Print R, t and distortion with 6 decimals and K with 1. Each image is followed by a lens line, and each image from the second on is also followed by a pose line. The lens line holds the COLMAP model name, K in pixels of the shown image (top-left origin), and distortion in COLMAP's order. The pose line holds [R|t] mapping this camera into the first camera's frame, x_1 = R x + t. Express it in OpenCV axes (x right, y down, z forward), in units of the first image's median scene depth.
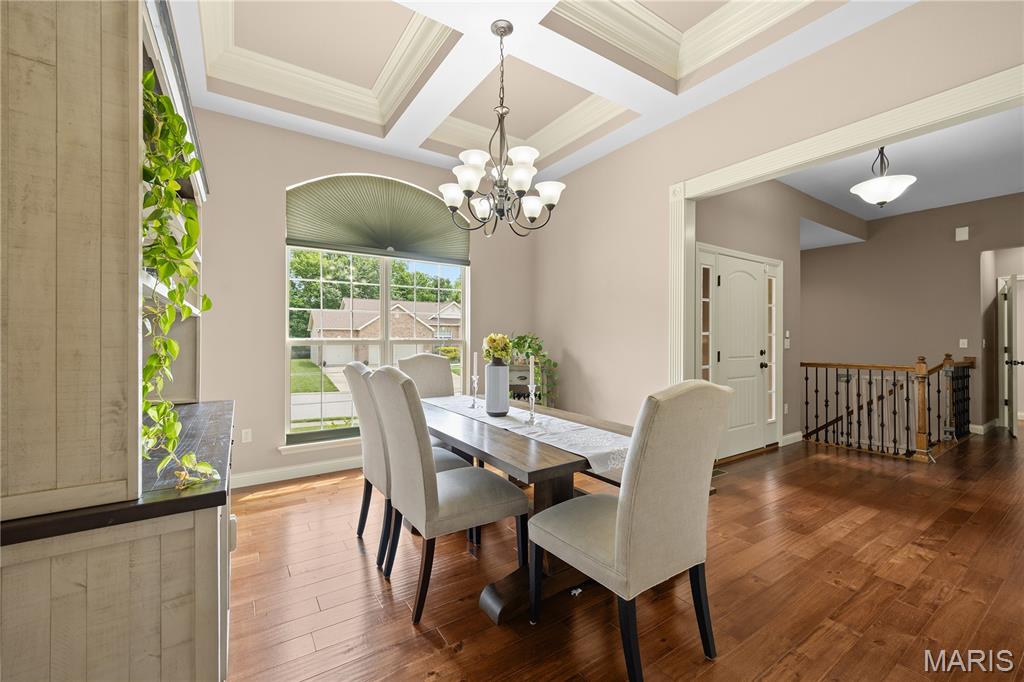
lens RADIAL K [[414.7, 0, 509.6], [0, 414.7, 339.3], [0, 0, 1]] dist [0.000045, -0.000280]
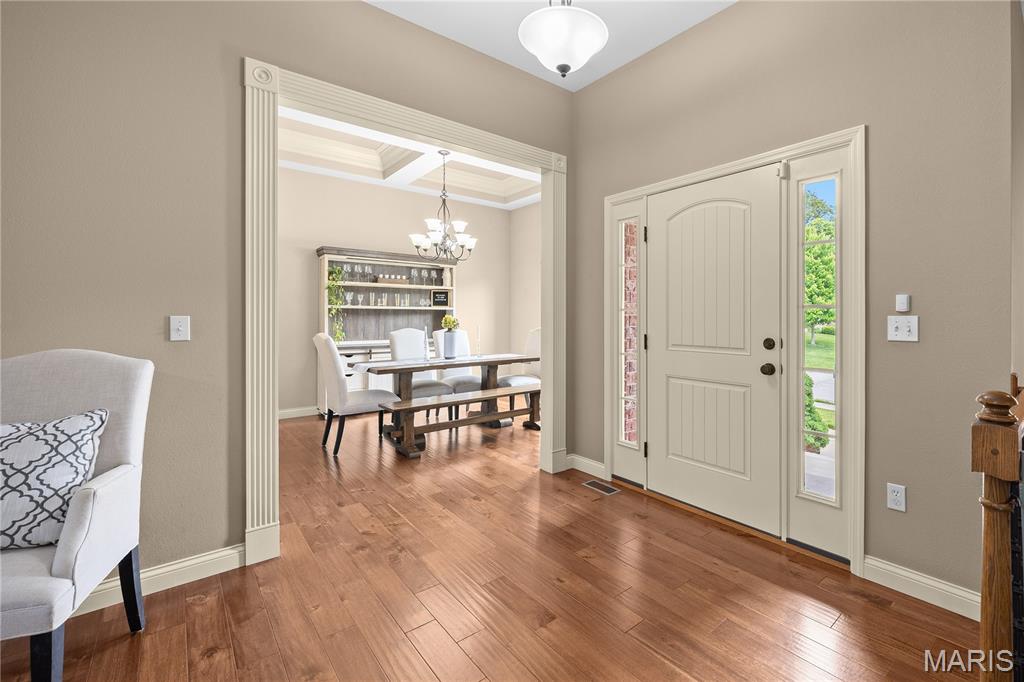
lens RADIAL K [[447.2, 0, 570.2], [0, 447.2, 318.1], [0, 0, 1]] dist [-0.000885, -0.000197]
pose [[0.138466, -0.004213, -0.990358, 1.088326], [0.001052, 0.999991, -0.004107, 0.002982], [0.990367, -0.000473, 0.138469, 0.690750]]
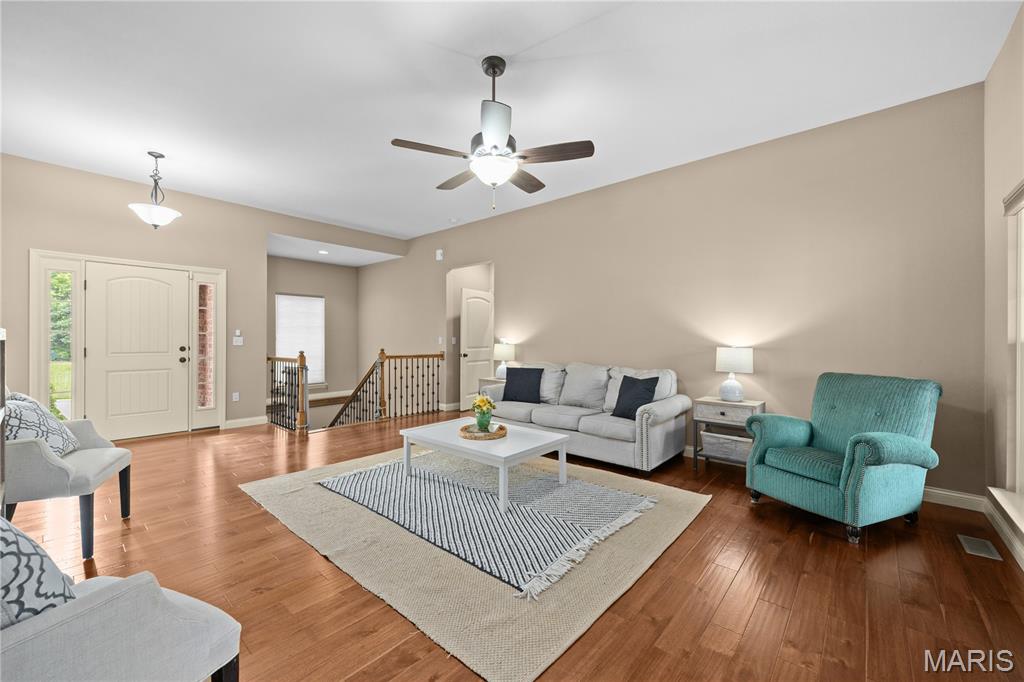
lens RADIAL K [[401.3, 0, 512.0], [0, 401.3, 341.0], [0, 0, 1]] dist [-0.000137, -0.000107]
pose [[0.966528, -0.002764, 0.256547, 1.184529], [0.000503, 0.999960, 0.008878, 0.000743], [-0.256561, -0.008452, 0.966491, -0.302141]]
